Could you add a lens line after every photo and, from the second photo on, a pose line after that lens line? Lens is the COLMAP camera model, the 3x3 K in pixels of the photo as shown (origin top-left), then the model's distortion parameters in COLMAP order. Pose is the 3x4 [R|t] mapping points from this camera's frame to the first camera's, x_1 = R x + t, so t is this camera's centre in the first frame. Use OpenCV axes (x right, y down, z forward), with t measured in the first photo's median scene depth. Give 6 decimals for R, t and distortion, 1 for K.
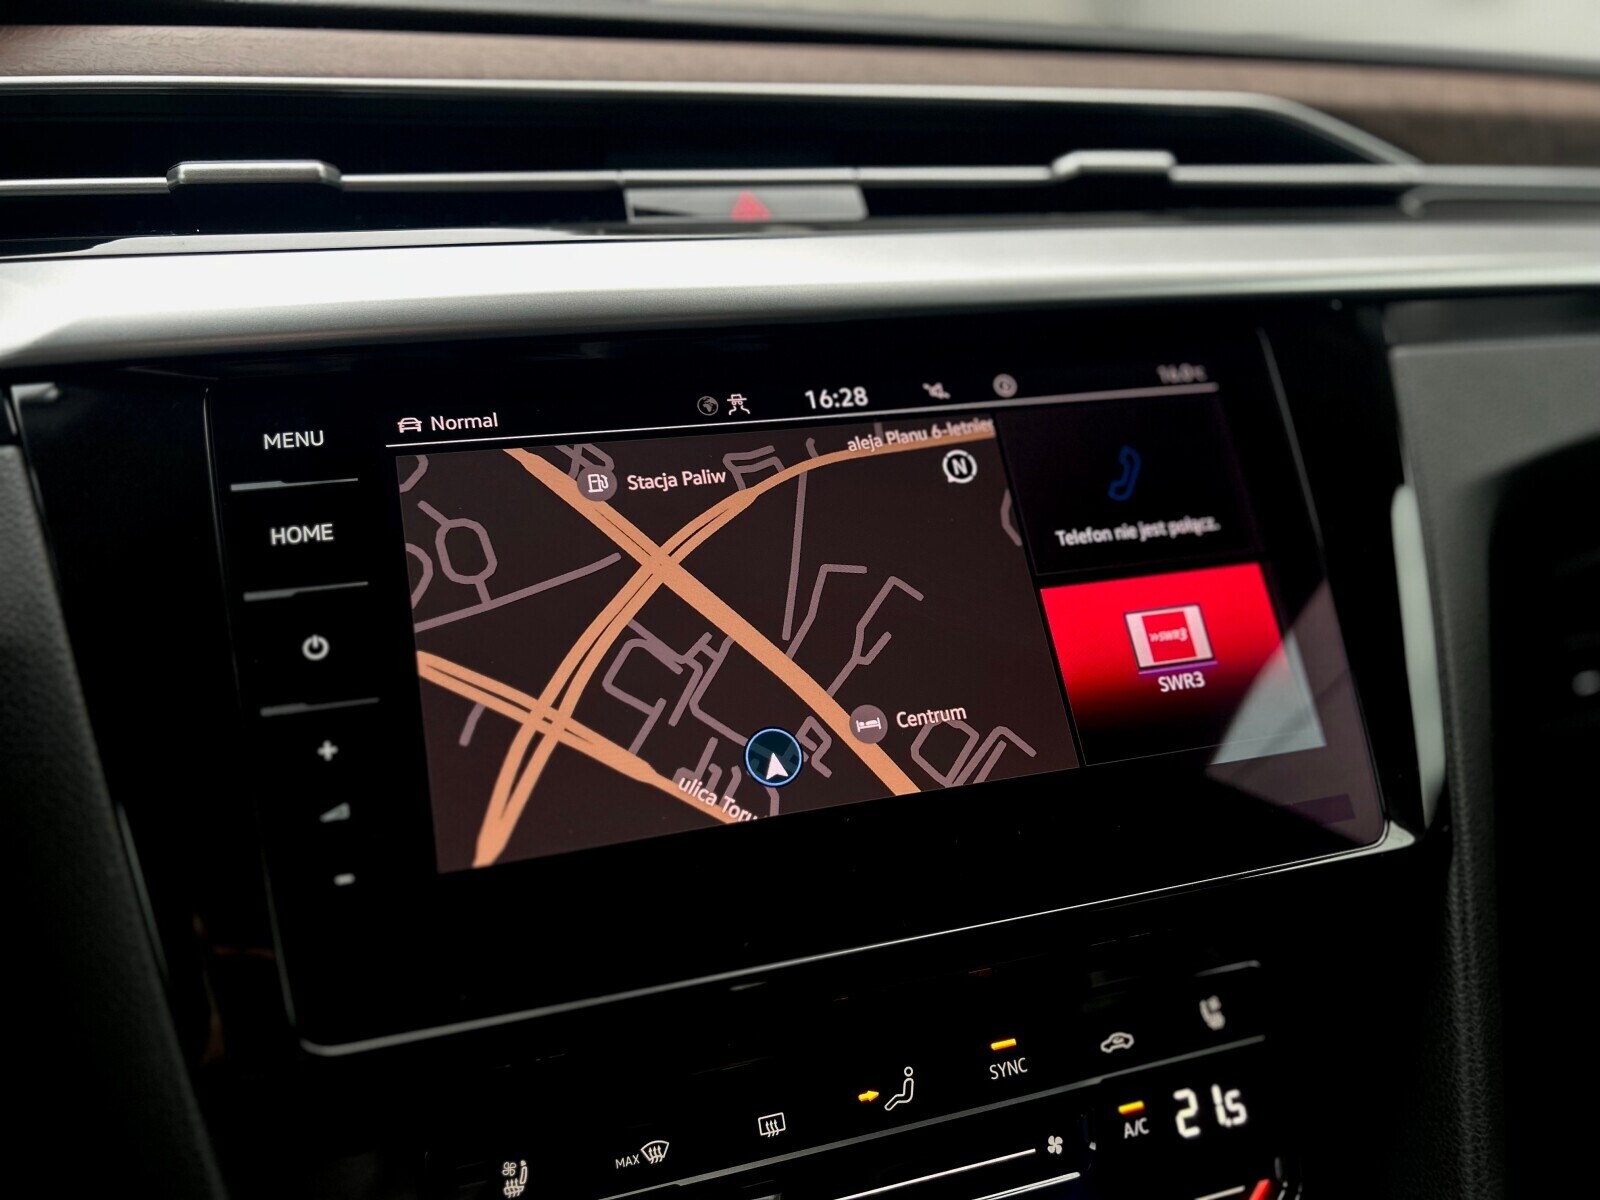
lens RADIAL K [[1209.6, 0, 808.4], [0, 1209.6, 602.7], [0, 0, 1]] dist [0.034411, -0.065910]
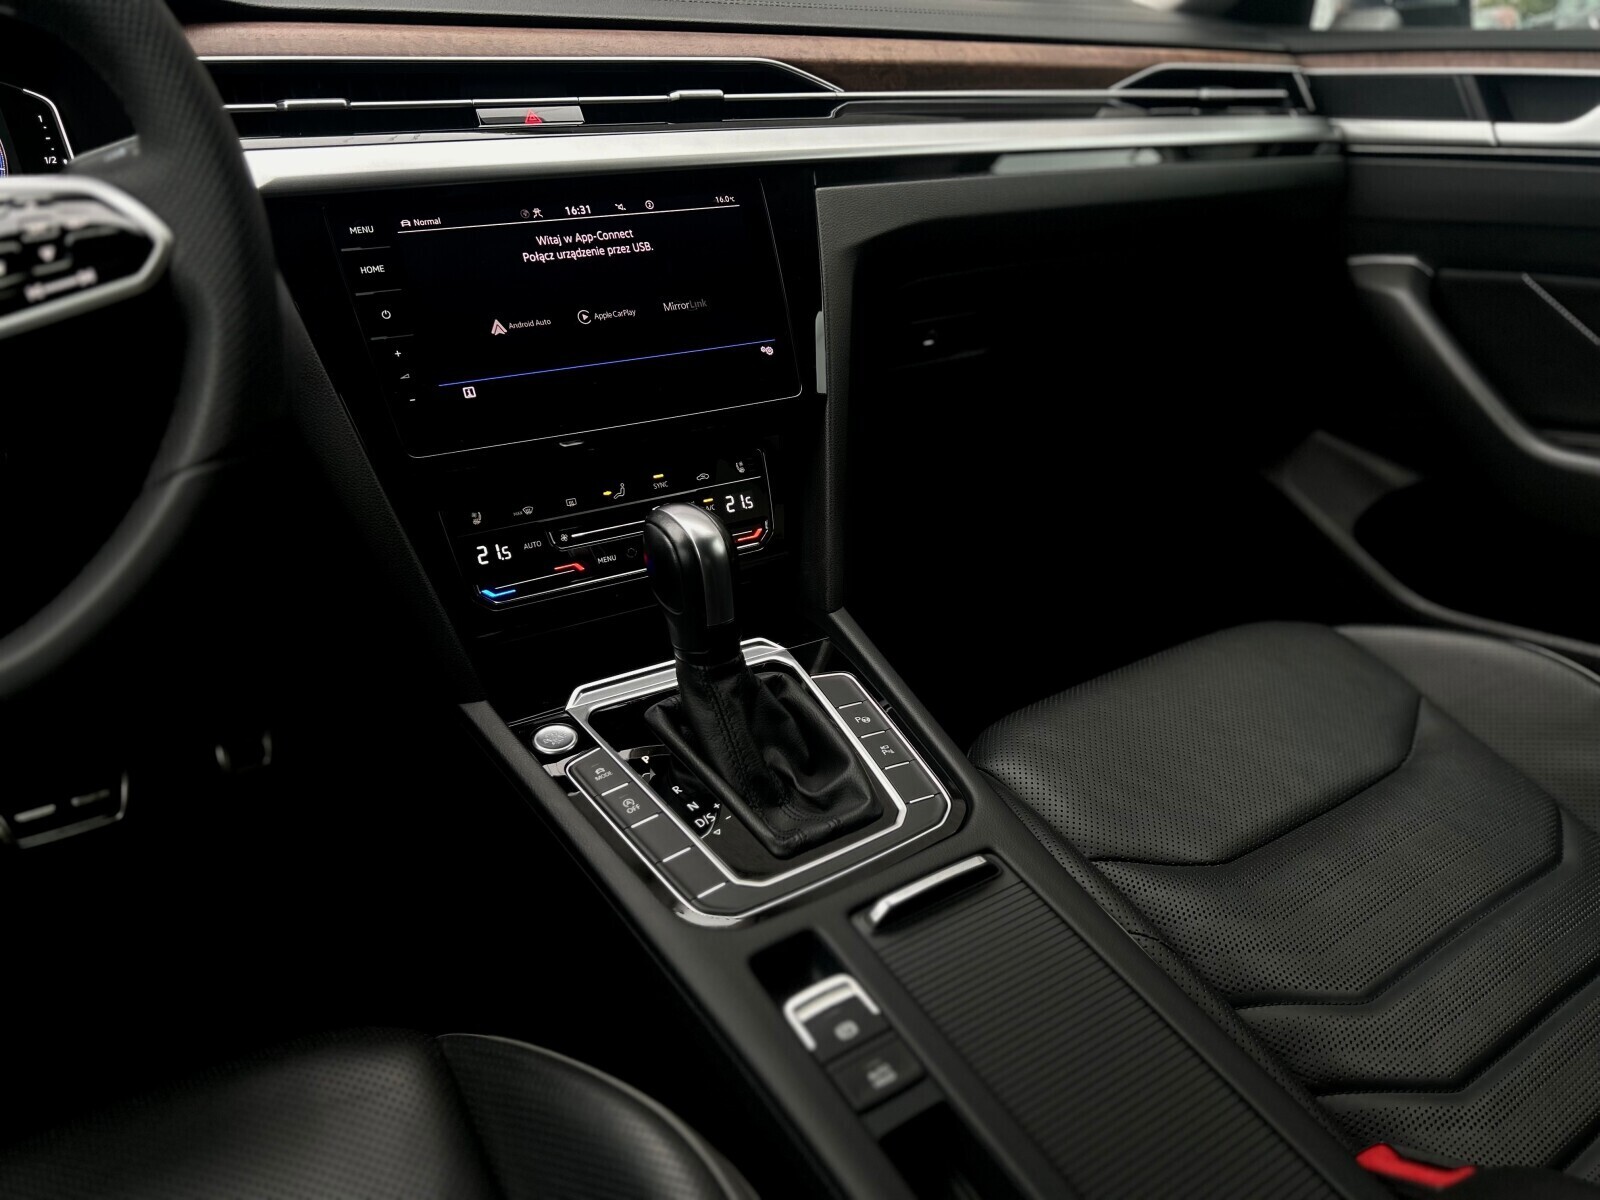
lens RADIAL K [[1209.6, 0, 797.4], [0, 1209.6, 614.1], [0, 0, 1]] dist [0.034411, -0.065910]
pose [[0.968975, -0.064375, 0.238626, -0.186665], [0.010518, 0.975350, 0.220412, 0.086055], [-0.246933, -0.211064, 0.945767, -1.581423]]
